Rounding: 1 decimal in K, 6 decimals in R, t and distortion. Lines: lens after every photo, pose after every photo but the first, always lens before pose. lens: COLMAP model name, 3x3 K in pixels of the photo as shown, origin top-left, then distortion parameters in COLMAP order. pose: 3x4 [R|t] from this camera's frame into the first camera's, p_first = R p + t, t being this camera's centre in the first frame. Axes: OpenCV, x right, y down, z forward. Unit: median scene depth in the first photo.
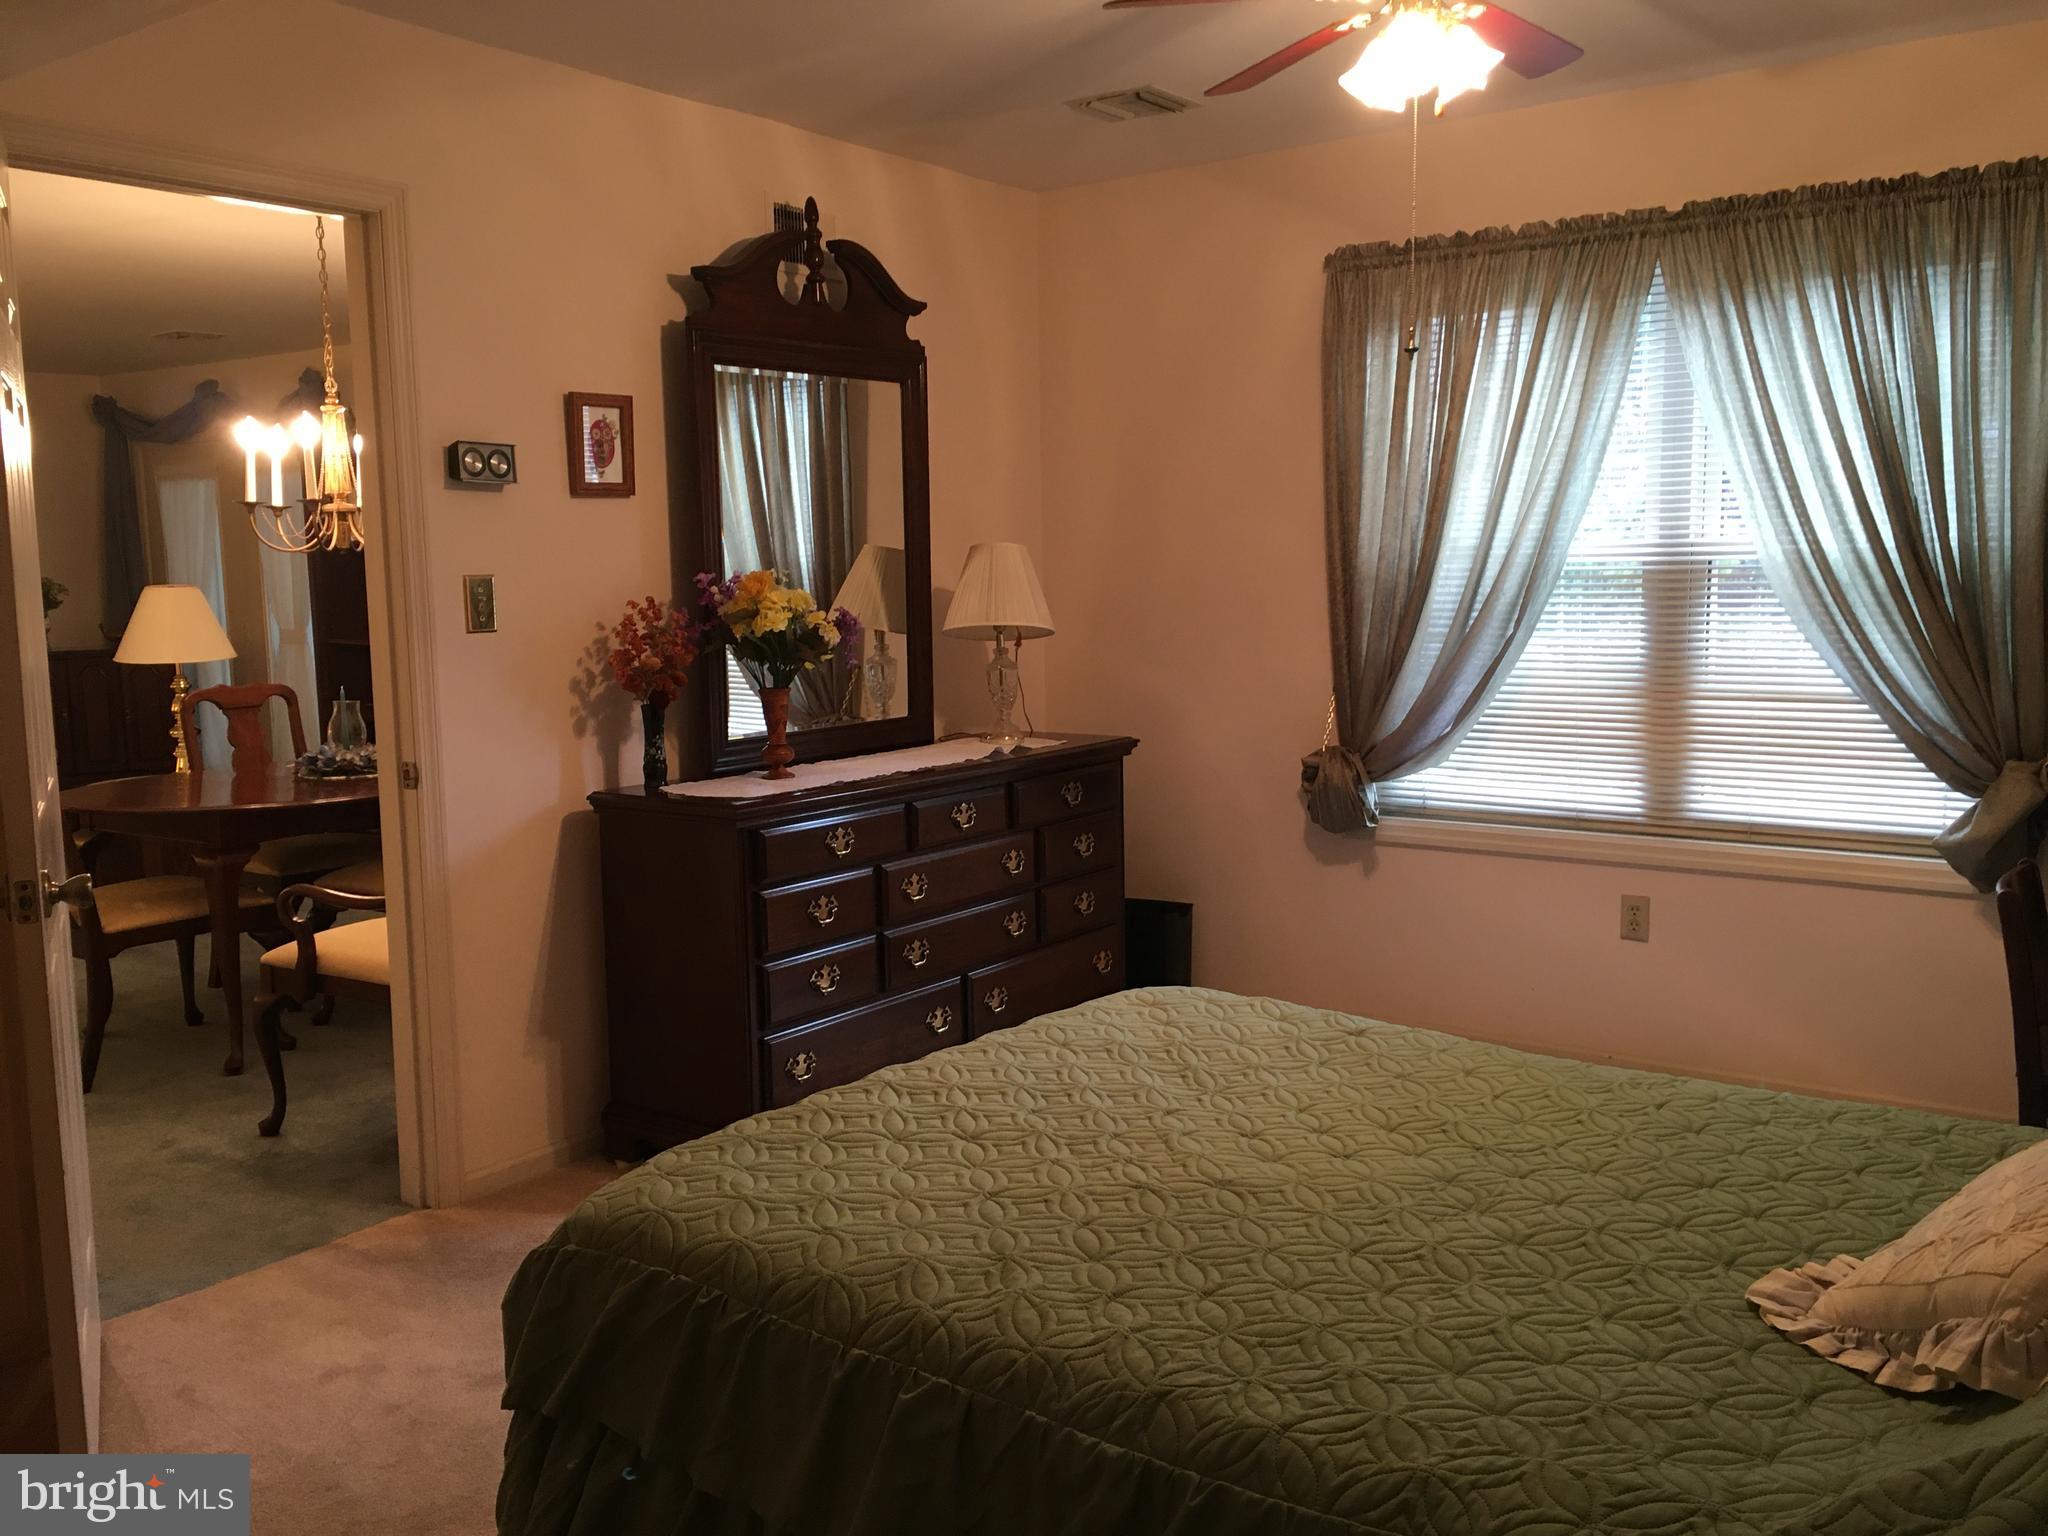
lens RADIAL K [[1753.3, 0, 1024.0], [0, 1753.3, 768.0], [0, 0, 1]] dist [0.050491, -0.007166]
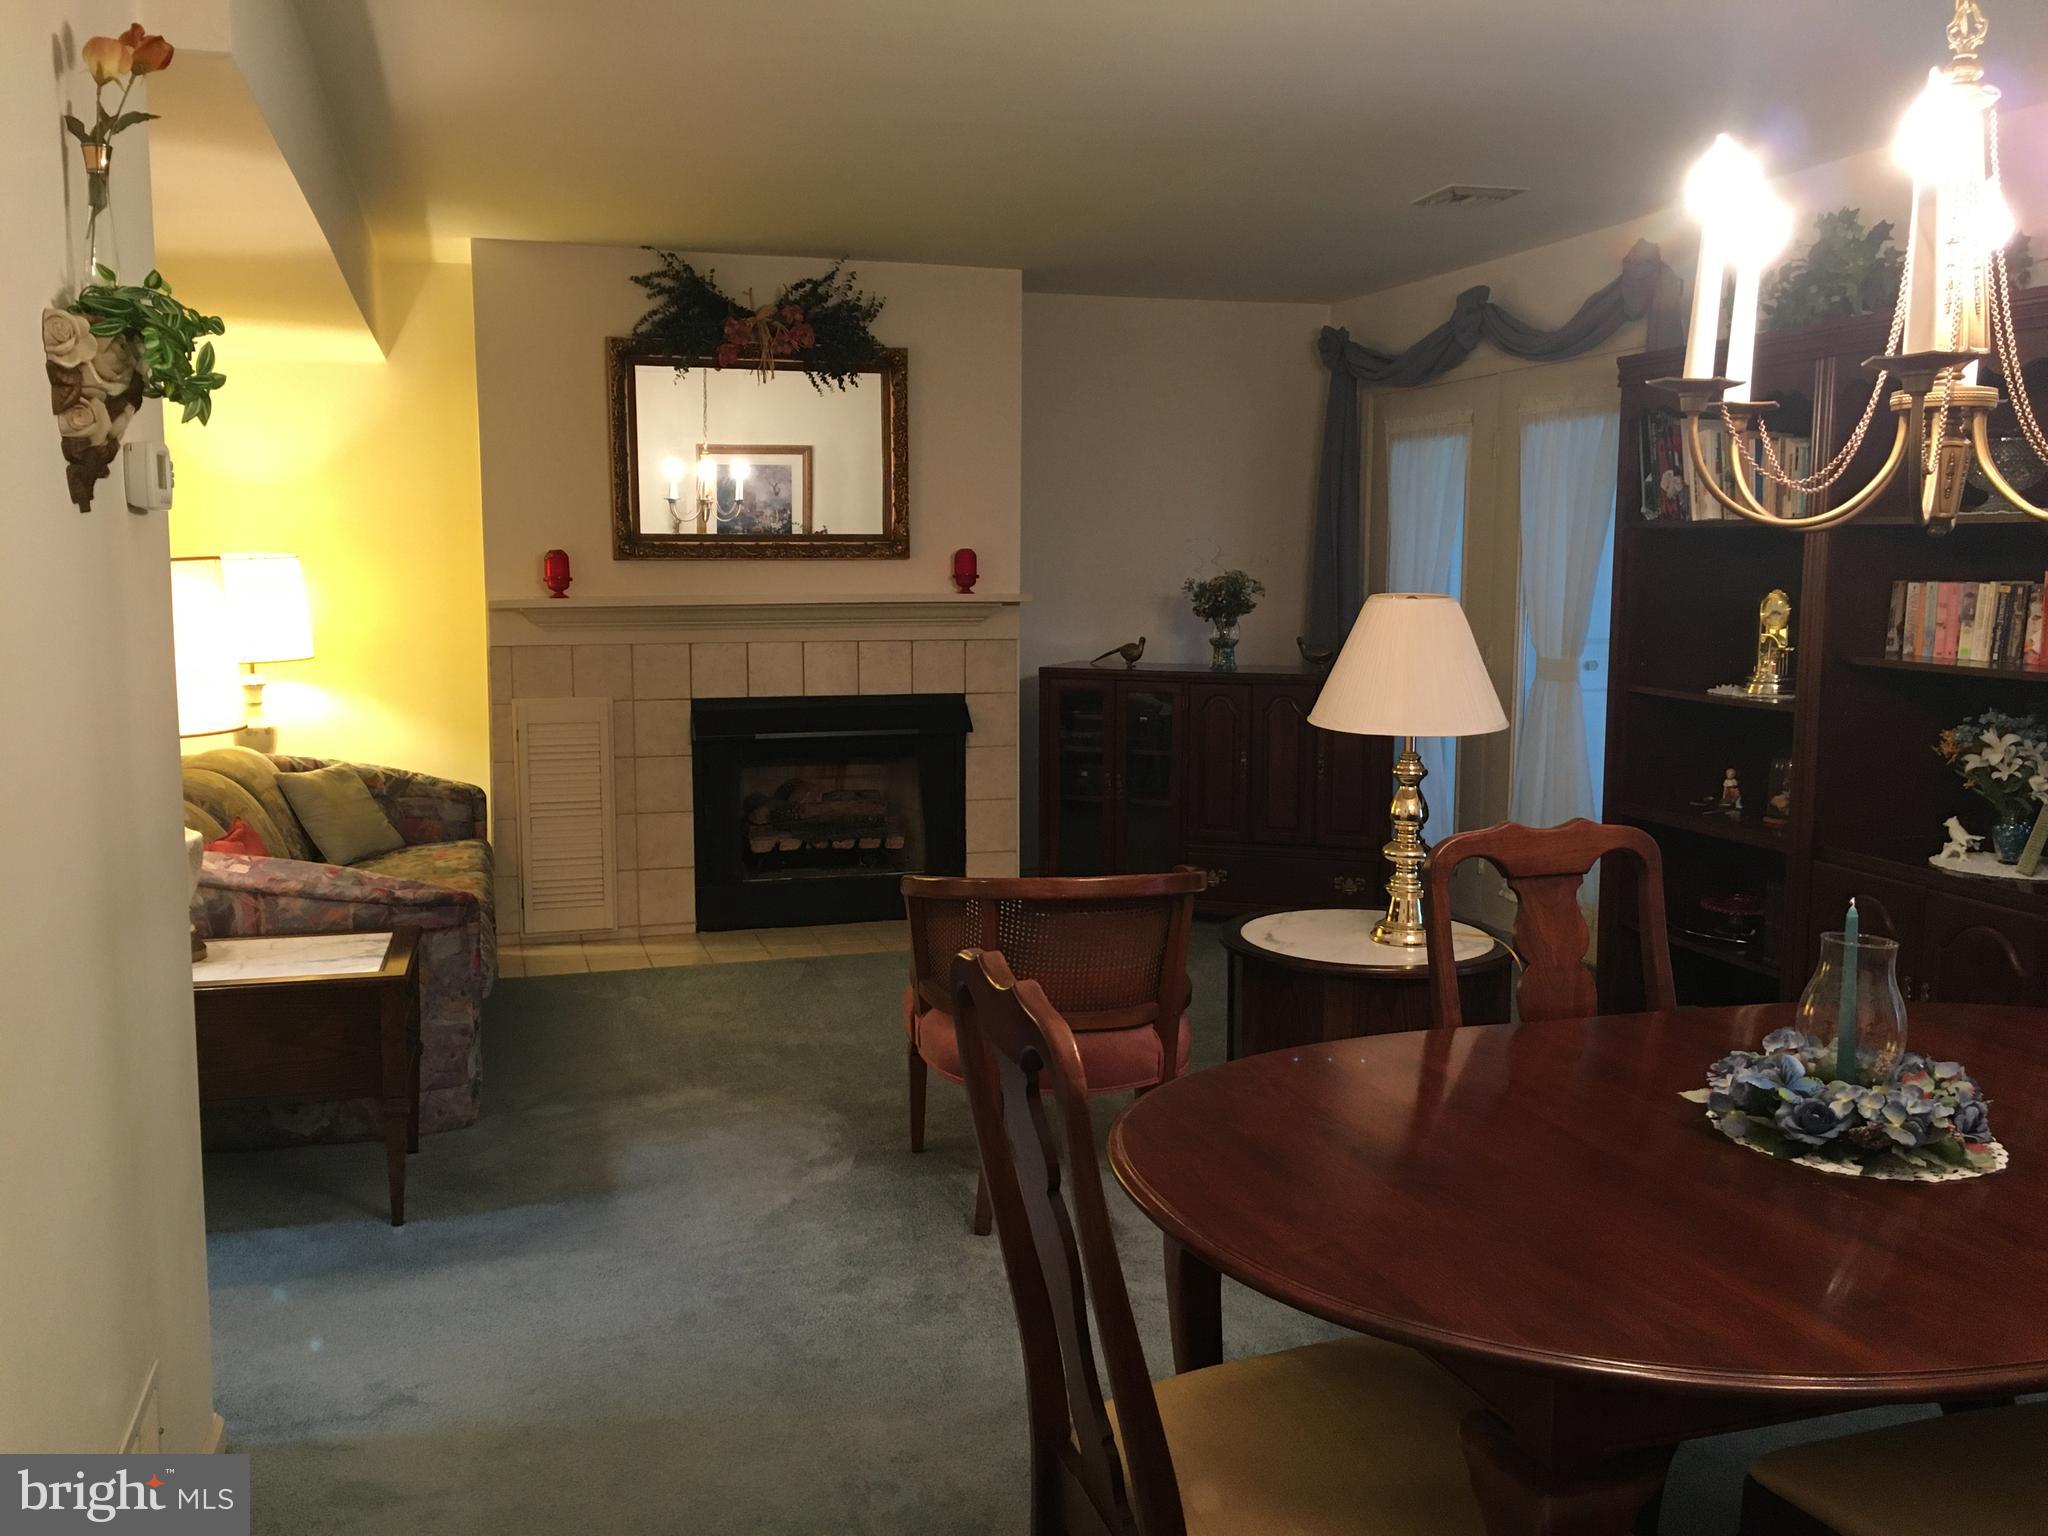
lens RADIAL K [[1753.3, 0, 1024.0], [0, 1753.3, 768.0], [0, 0, 1]] dist [0.050491, -0.007166]
pose [[0.803851, 0.091121, -0.587810, -0.186787], [-0.088728, 0.995510, 0.032984, -0.042095], [0.588176, 0.025641, 0.808327, 0.361725]]
